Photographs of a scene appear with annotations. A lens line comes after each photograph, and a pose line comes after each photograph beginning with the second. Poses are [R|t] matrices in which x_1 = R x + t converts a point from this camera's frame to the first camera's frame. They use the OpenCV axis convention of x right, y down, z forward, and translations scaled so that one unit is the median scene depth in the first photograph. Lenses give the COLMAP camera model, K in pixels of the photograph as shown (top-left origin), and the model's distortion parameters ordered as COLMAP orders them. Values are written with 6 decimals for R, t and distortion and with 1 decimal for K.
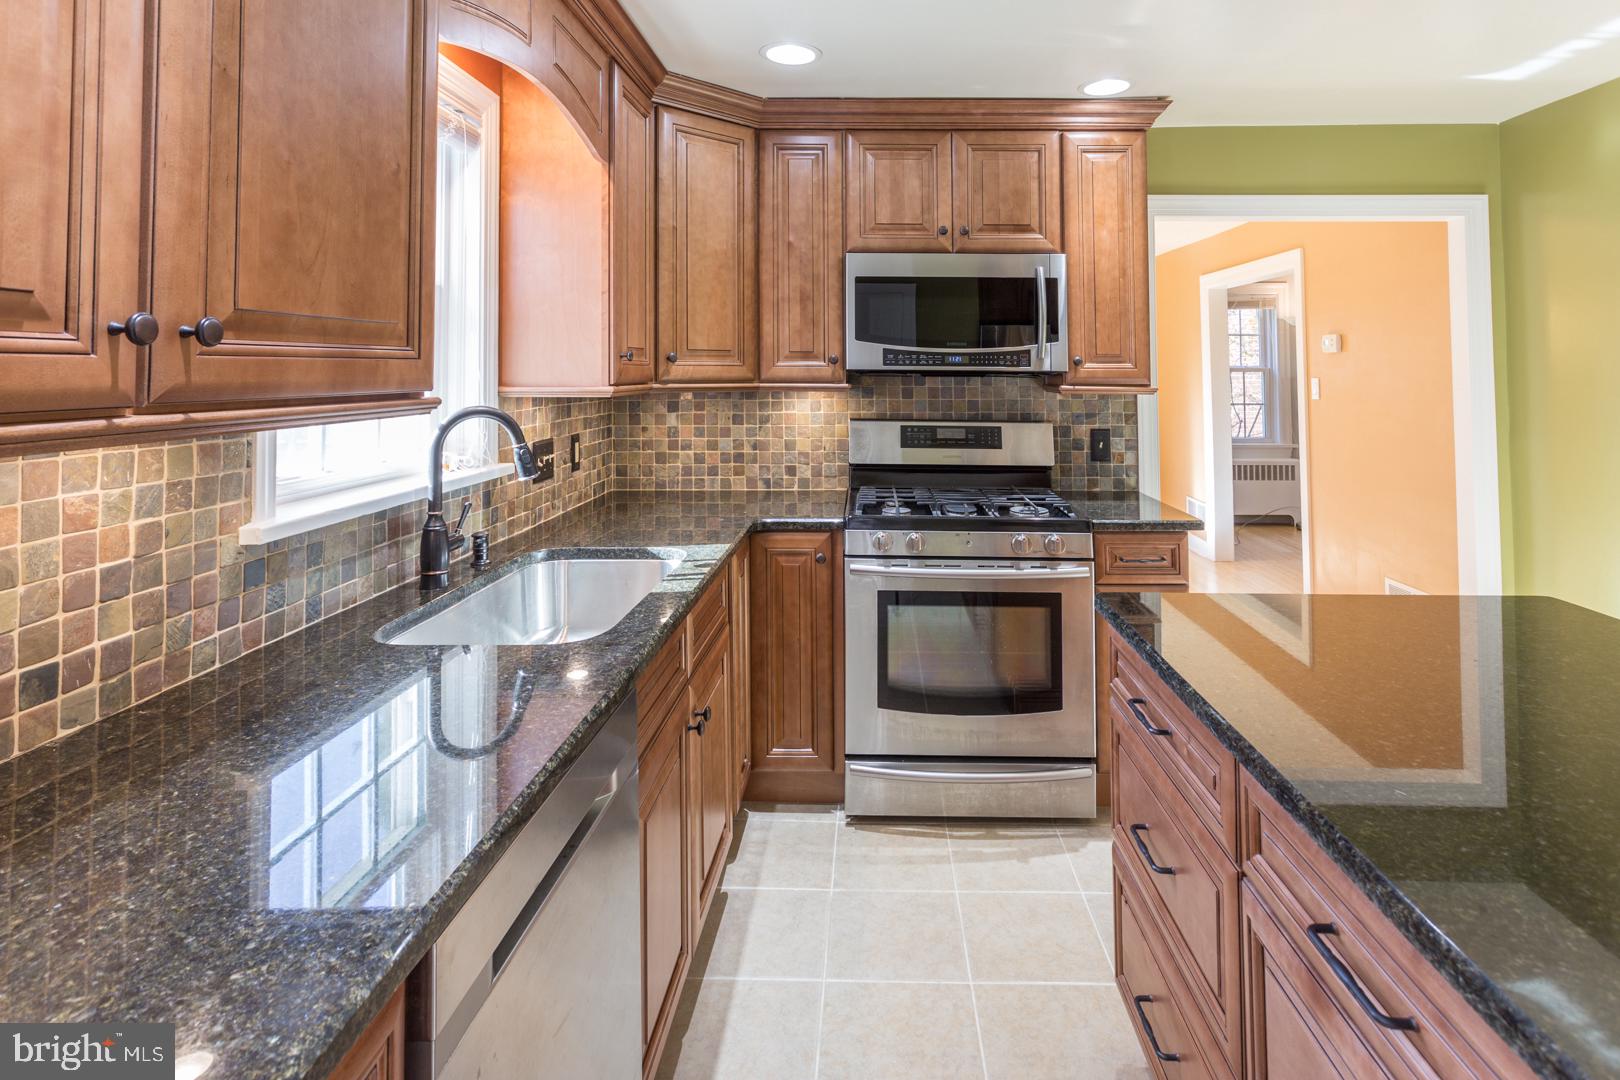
lens RADIAL K [[835.5, 0, 874.1], [0, 835.5, 340.0], [0, 0, 1]] dist [0.002001, 0.000743]
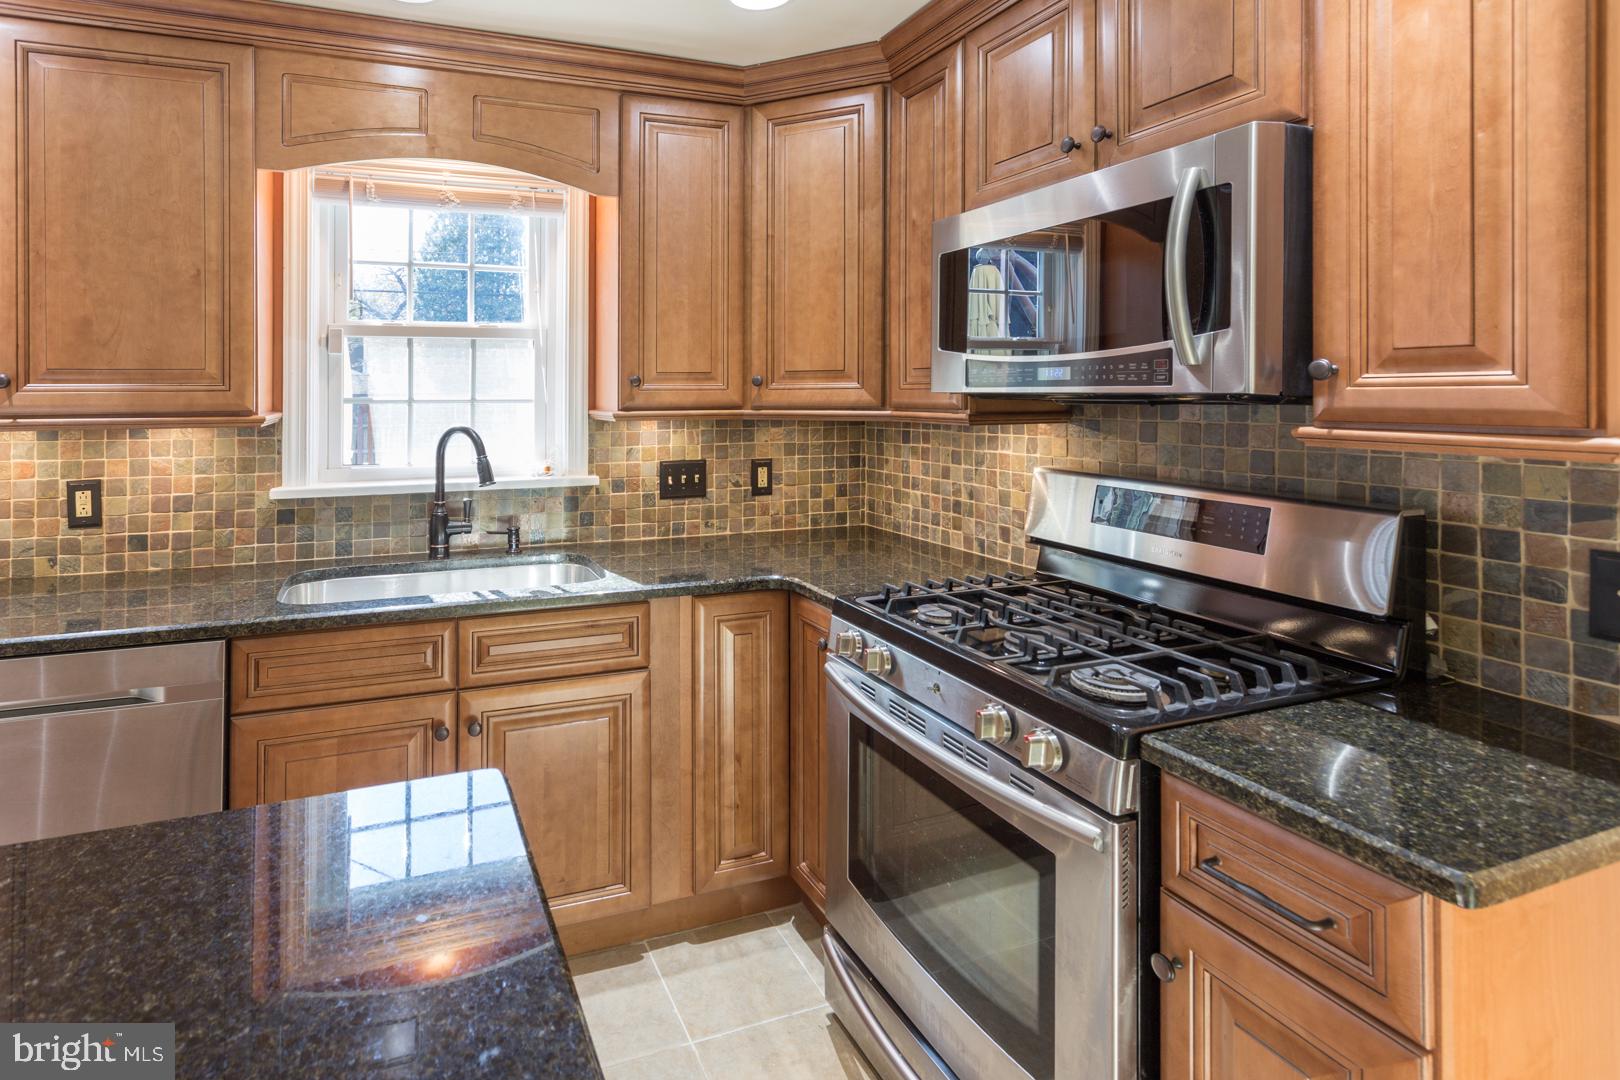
lens RADIAL K [[823.2, 0, 668.1], [0, 823.2, 393.9], [0, 0, 1]] dist [0.011009, 0.001365]
pose [[0.335521, -0.004856, -0.942020, 0.515333], [0.040209, 0.999149, 0.009171, 0.020636], [0.941174, -0.040954, 0.335431, 0.547603]]
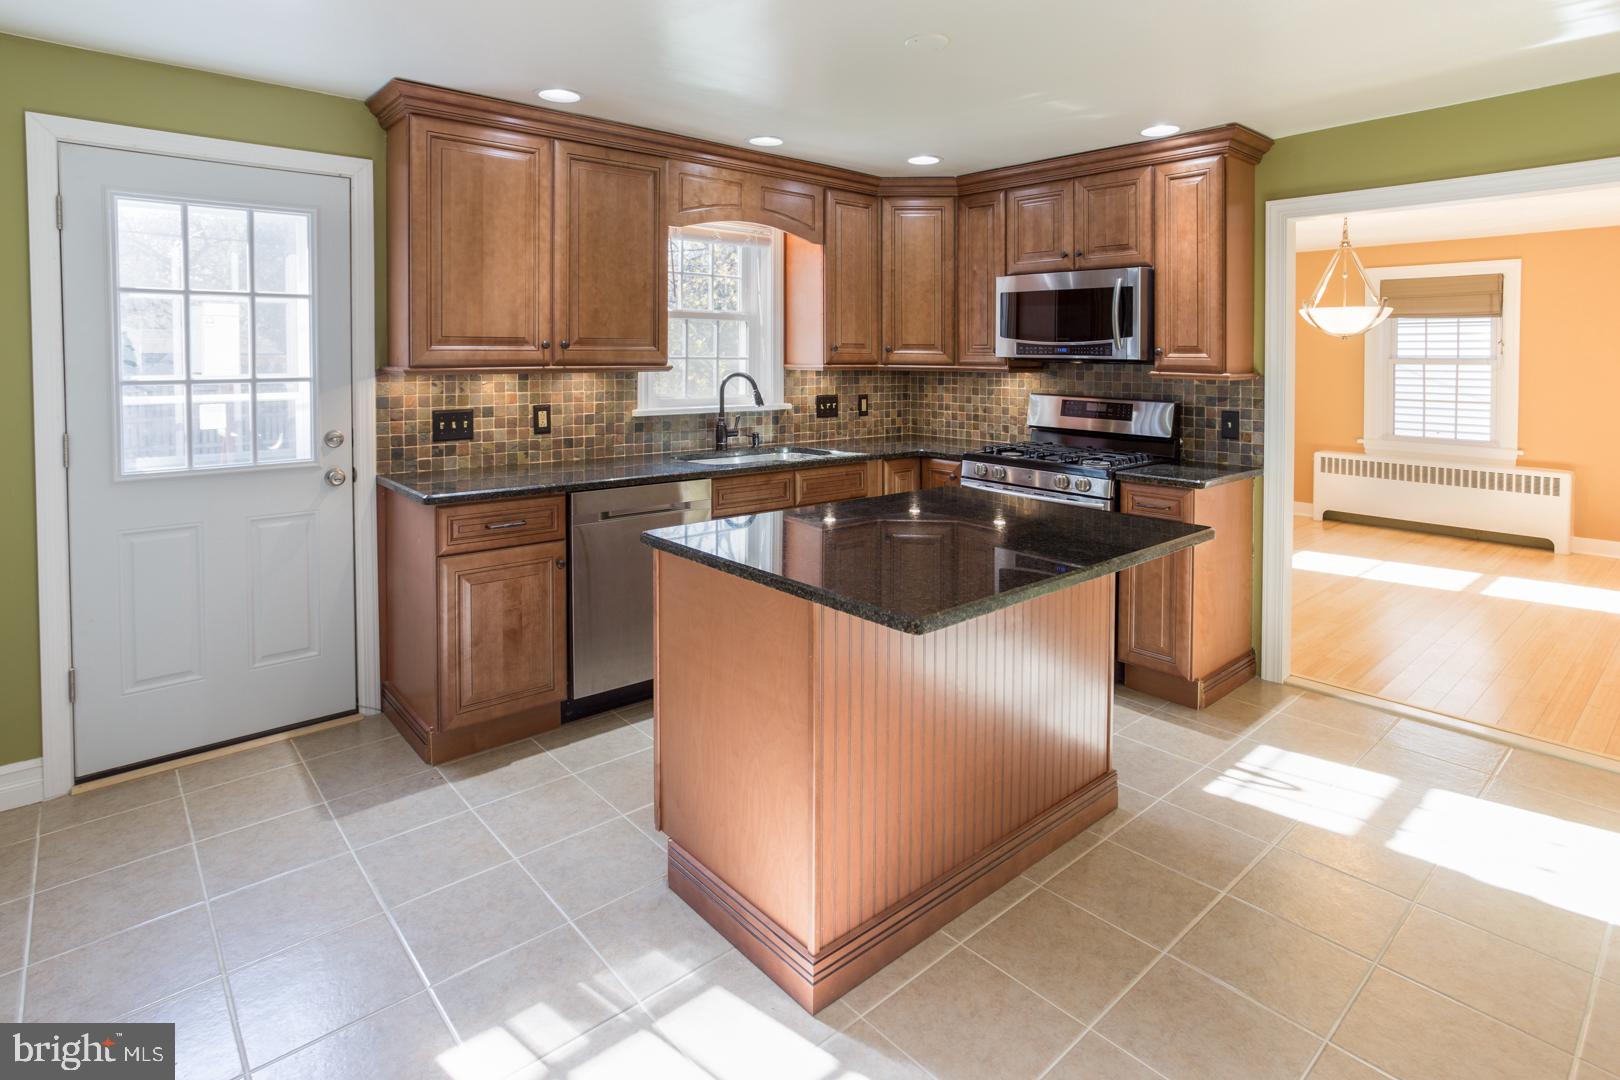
lens RADIAL K [[856.2, 0, 811.6], [0, 856.2, 345.9], [0, 0, 1]] dist [-0.000314, -0.000675]
pose [[0.670129, -0.003392, -0.742237, 0.830810], [0.020097, 0.999706, 0.013576, -0.010889], [0.741973, -0.024014, 0.670000, -0.229799]]
